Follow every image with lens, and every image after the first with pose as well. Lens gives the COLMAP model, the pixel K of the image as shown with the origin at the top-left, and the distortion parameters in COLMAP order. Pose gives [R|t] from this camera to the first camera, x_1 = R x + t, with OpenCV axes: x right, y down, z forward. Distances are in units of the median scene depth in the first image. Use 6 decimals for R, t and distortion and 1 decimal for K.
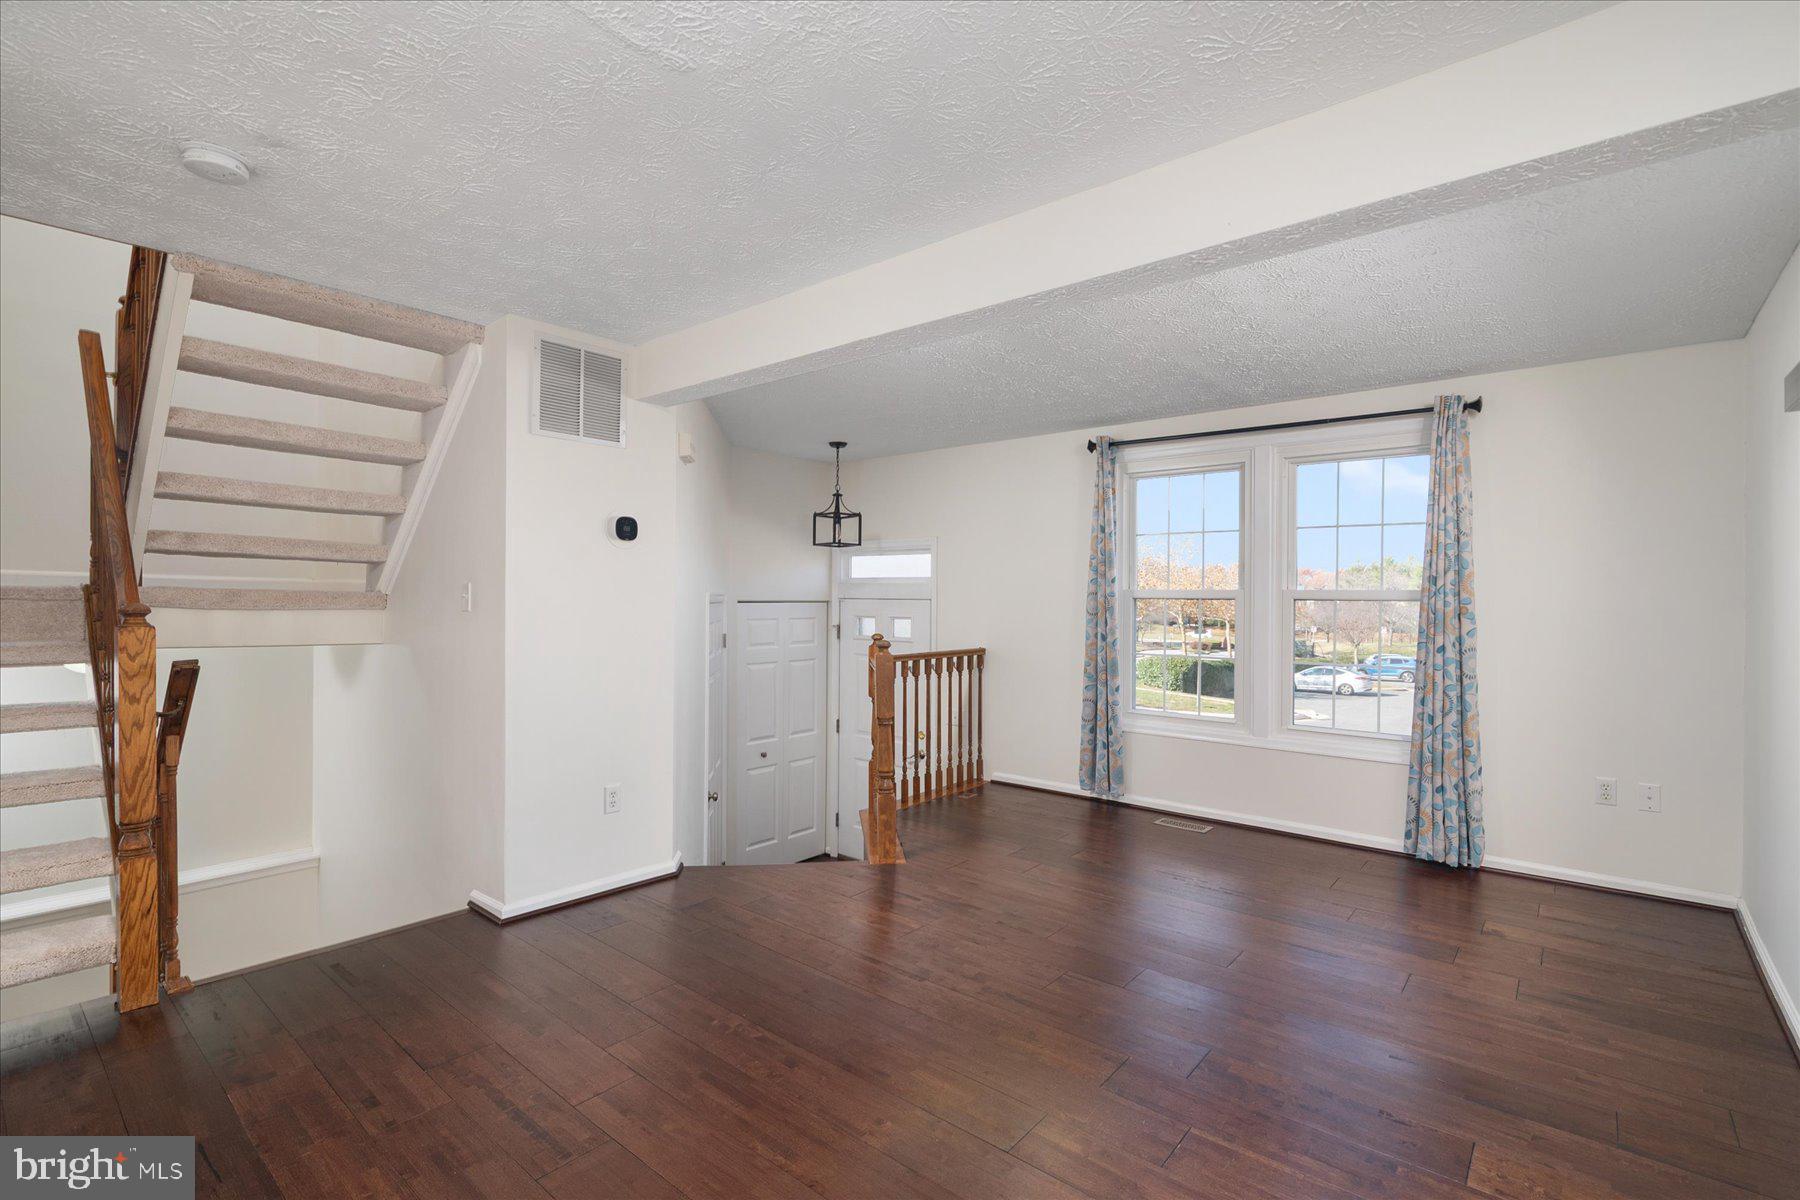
lens RADIAL K [[828.4, 0, 898.2], [0, 828.4, 592.6], [0, 0, 1]] dist [-0.001747, -0.000296]
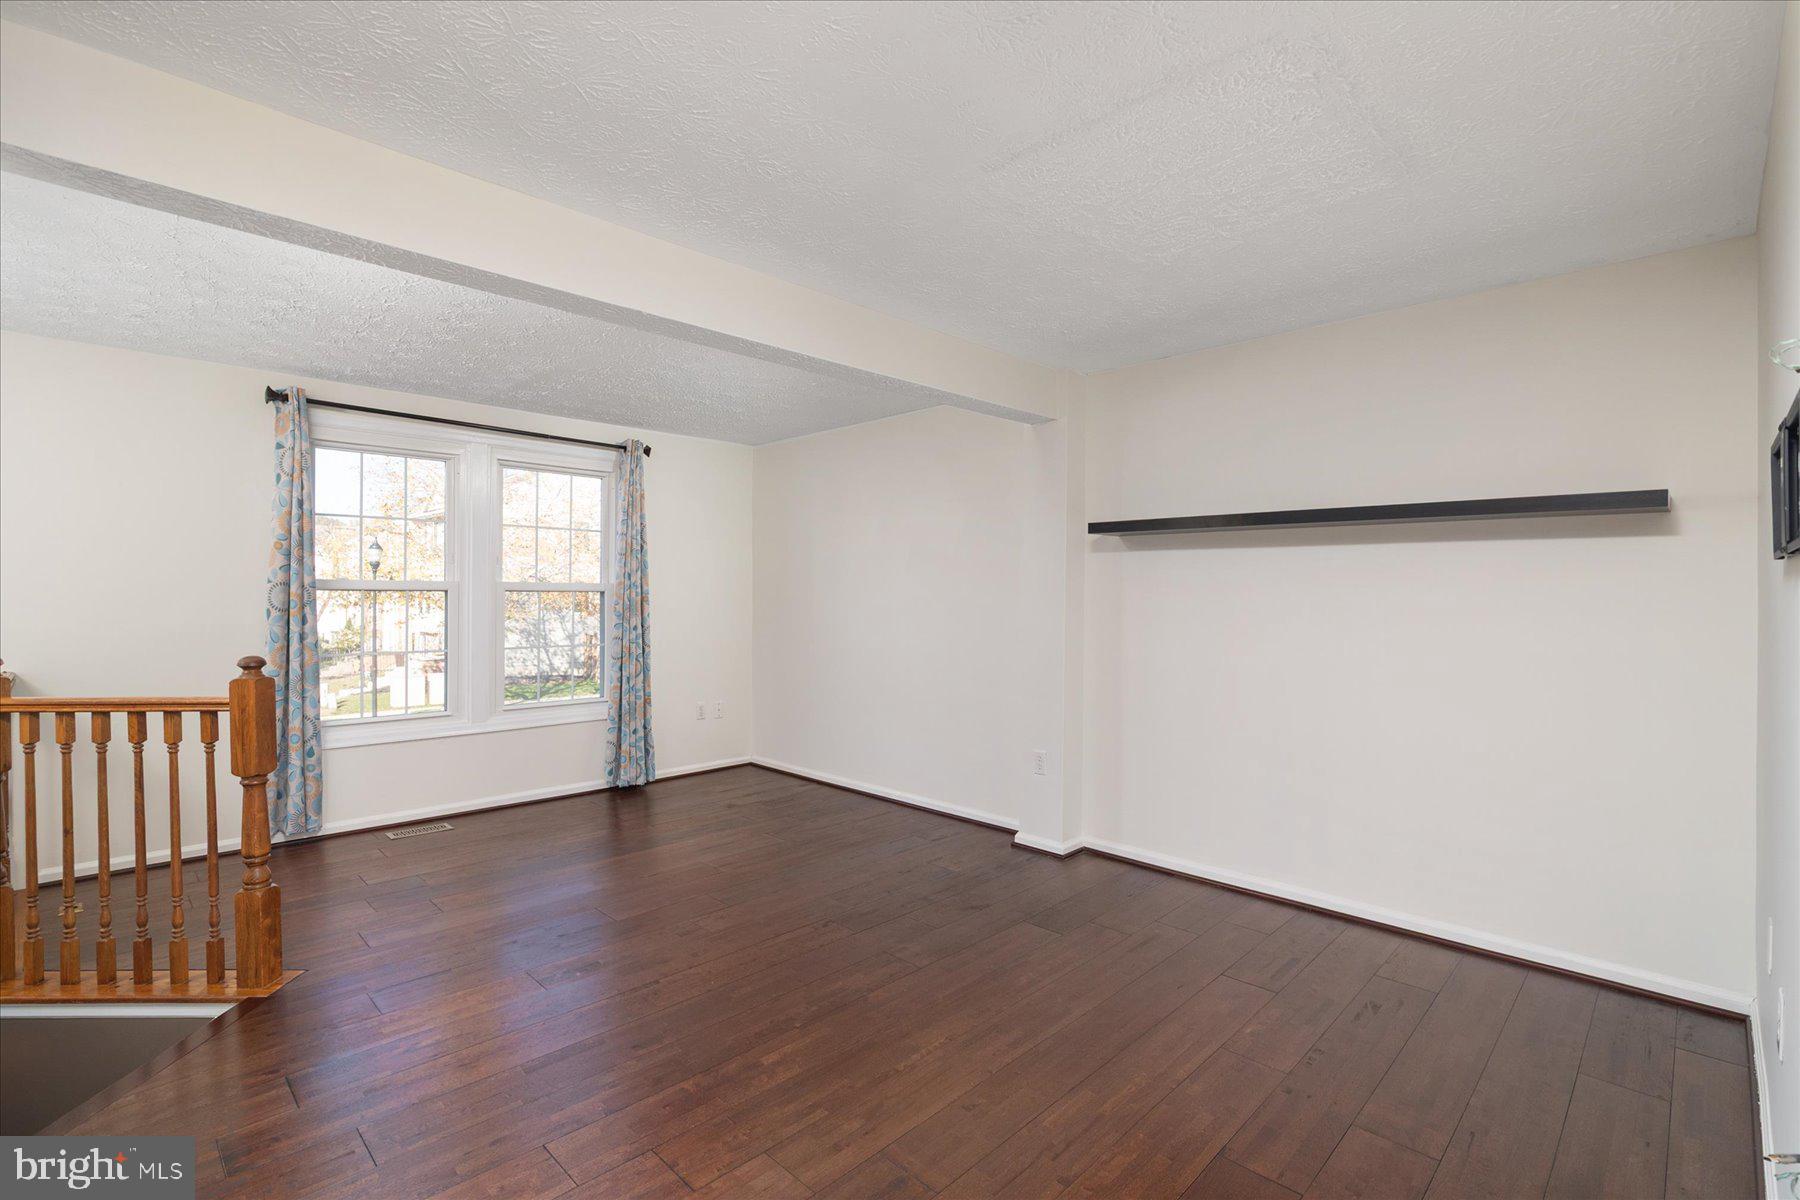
lens RADIAL K [[828.4, 0, 898.2], [0, 828.4, 592.6], [0, 0, 1]] dist [-0.001747, -0.000296]
pose [[0.086487, -0.003749, 0.996246, -0.508181], [-0.006699, 0.999968, 0.004344, 0.002184], [-0.996230, -0.007050, 0.086459, 0.354116]]
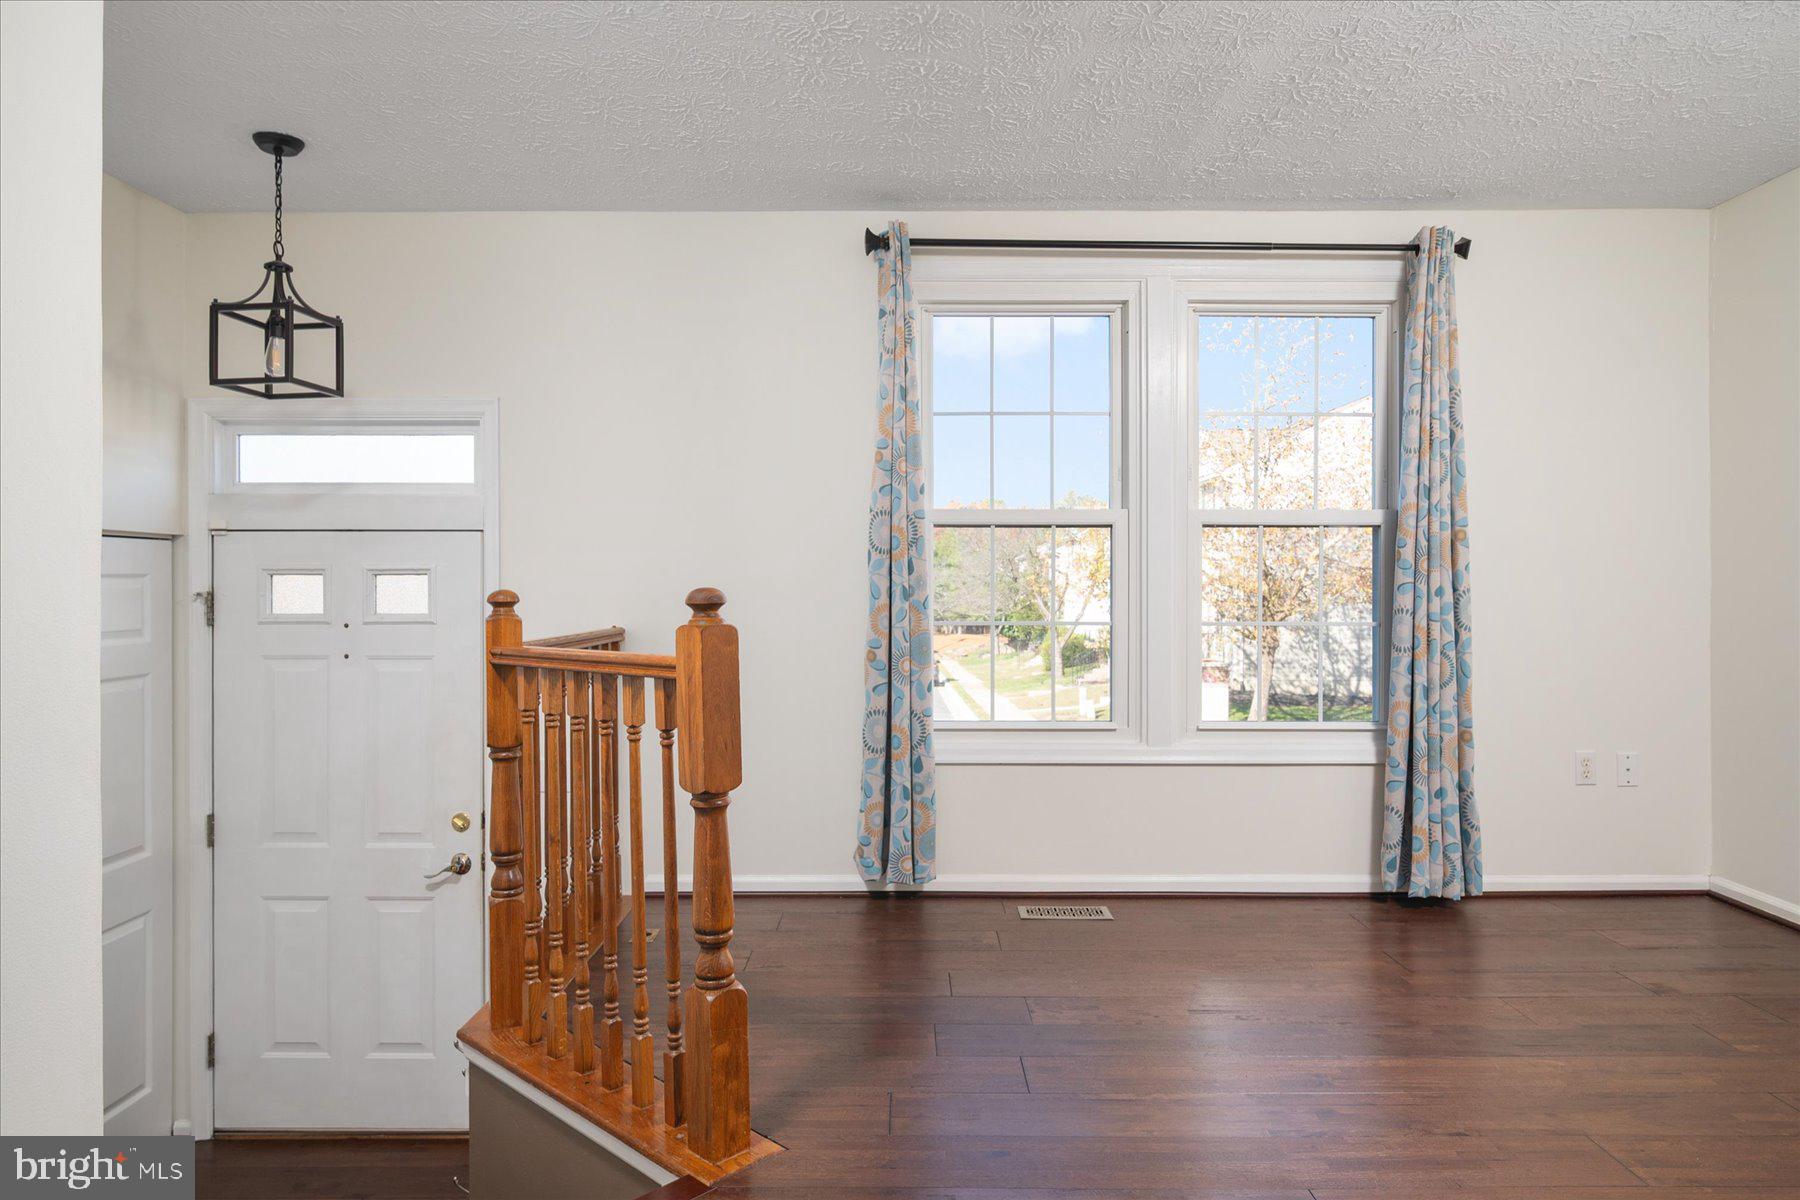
lens RADIAL K [[1133.0, 0, 898.0], [0, 1133.0, 580.4], [0, 0, 1]] dist [-0.001089, -0.000871]
pose [[0.765480, -0.003015, 0.643453, -0.235555], [0.002398, 0.999995, 0.001834, 0.044125], [-0.643455, 0.000139, 0.765484, 0.438925]]
